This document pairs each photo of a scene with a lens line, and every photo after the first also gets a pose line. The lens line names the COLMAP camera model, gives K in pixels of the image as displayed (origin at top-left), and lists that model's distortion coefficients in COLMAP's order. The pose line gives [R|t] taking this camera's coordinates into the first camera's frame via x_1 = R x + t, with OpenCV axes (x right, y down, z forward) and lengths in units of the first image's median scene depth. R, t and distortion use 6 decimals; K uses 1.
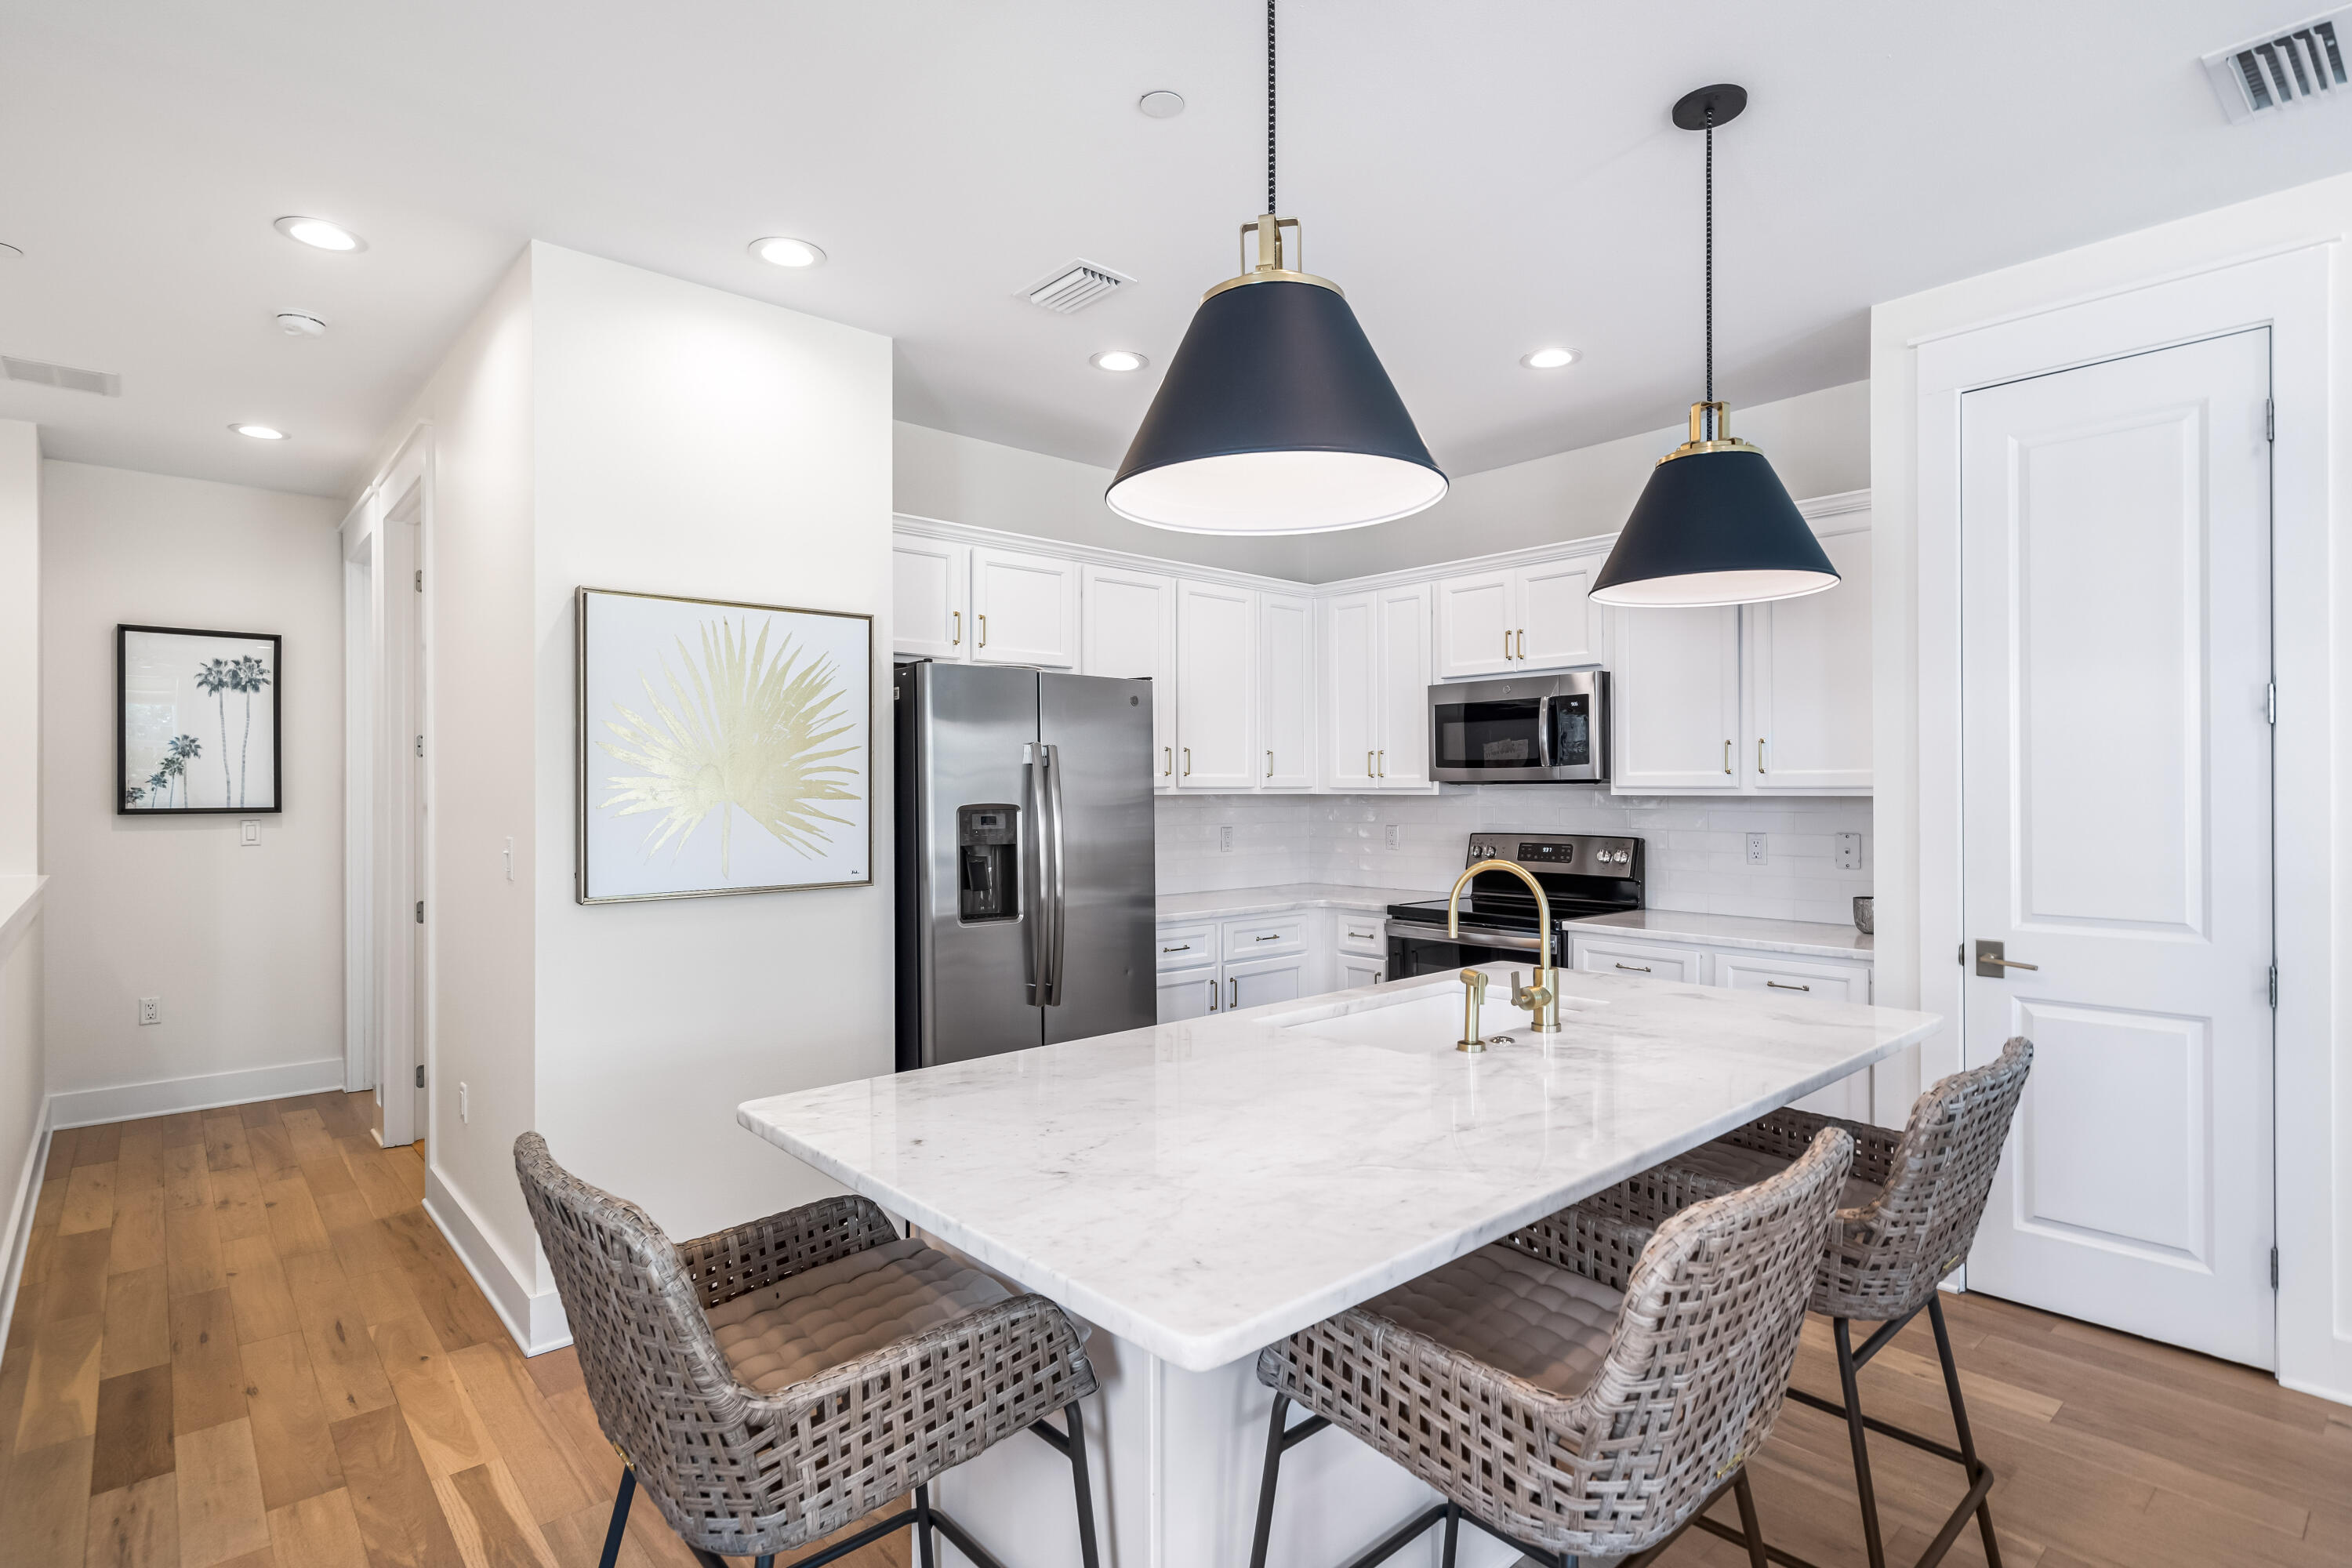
lens RADIAL K [[1142.1, 0, 1176.0], [0, 1142.1, 784.0], [0, 0, 1]] dist [0.001907, 0.000452]
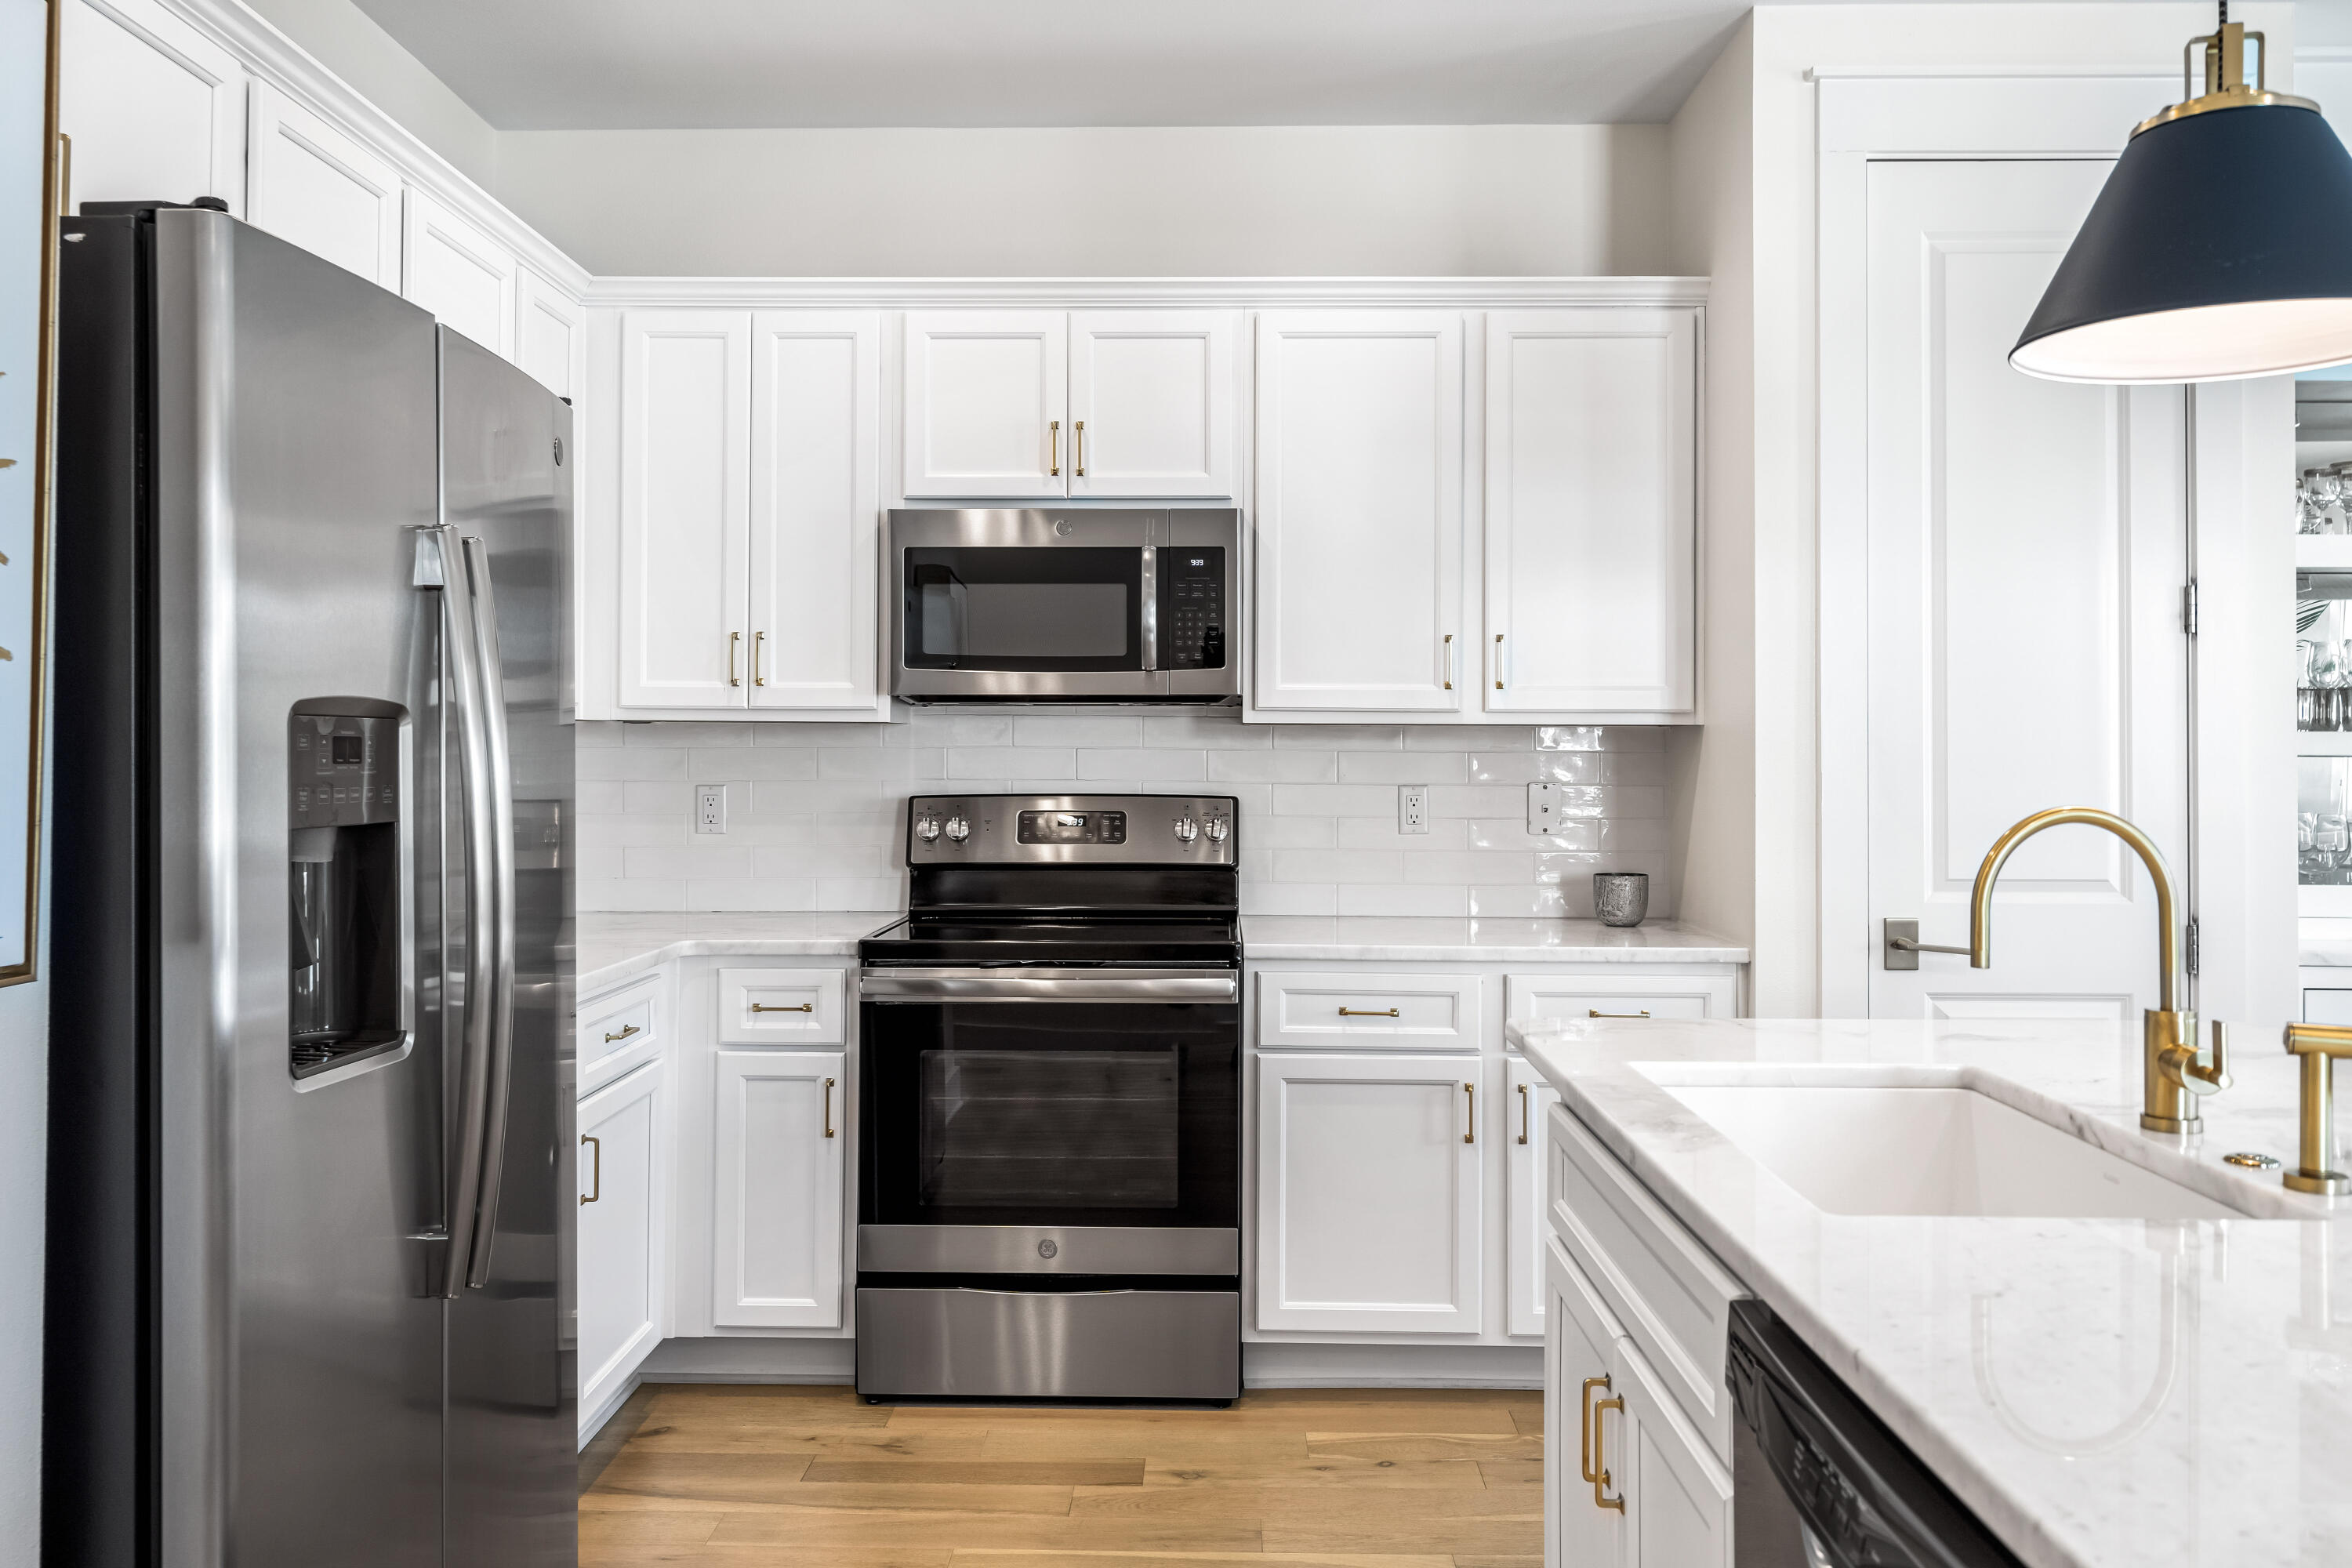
lens RADIAL K [[1770.9, 0, 1183.1], [0, 1770.9, 725.7], [0, 0, 1]] dist [0.011714, 0.000588]
pose [[0.682597, 0.016777, 0.730602, -0.297680], [-0.009206, 0.999855, -0.014359, 0.024113], [-0.730737, 0.003076, 0.682652, 0.394006]]
